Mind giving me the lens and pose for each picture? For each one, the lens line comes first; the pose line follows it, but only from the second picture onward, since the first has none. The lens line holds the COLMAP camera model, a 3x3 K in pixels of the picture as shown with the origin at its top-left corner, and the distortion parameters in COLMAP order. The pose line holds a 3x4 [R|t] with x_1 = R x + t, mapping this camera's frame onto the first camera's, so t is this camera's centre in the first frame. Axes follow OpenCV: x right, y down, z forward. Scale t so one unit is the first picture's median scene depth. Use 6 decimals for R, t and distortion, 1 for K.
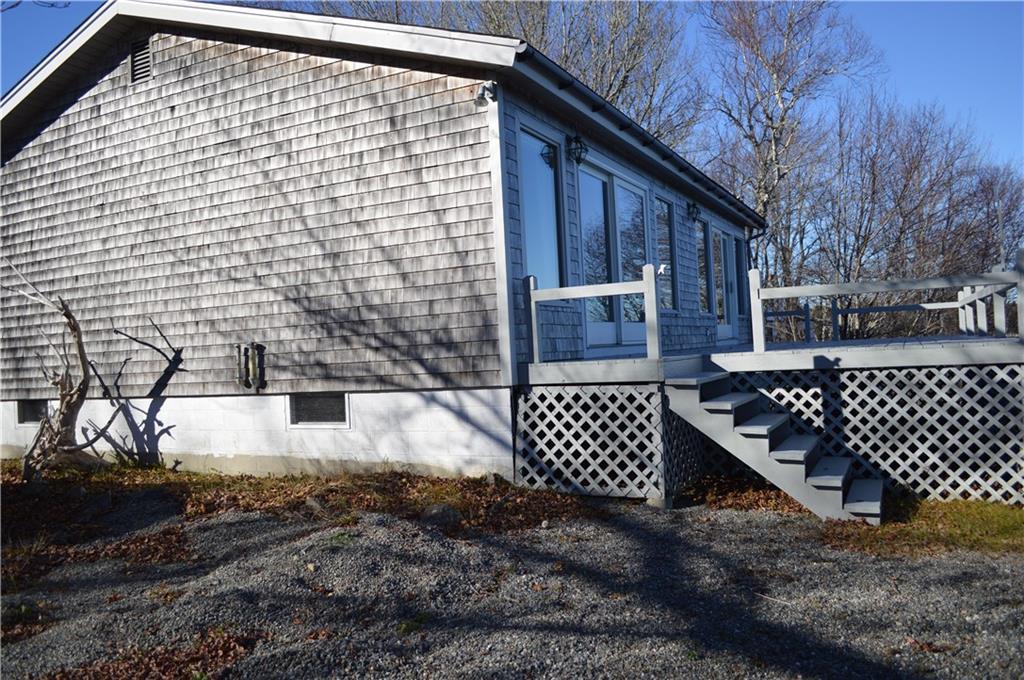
lens RADIAL K [[814.0, 0, 512.0], [0, 814.0, 340.0], [0, 0, 1]] dist [-0.061677, 0.006022]
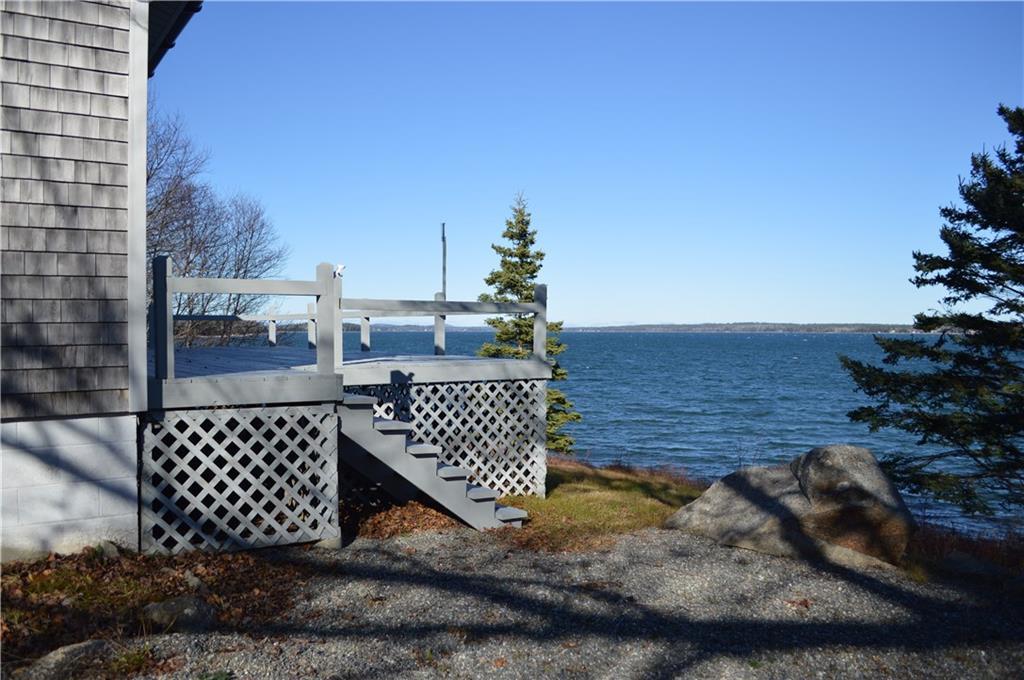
lens RADIAL K [[814.0, 0, 512.0], [0, 814.0, 340.0], [0, 0, 1]] dist [-0.061677, 0.006022]
pose [[0.501769, 0.038449, 0.864147, -0.446708], [-0.033263, 0.999130, -0.025141, 0.002554], [-0.864362, -0.016129, 0.502611, 0.391402]]
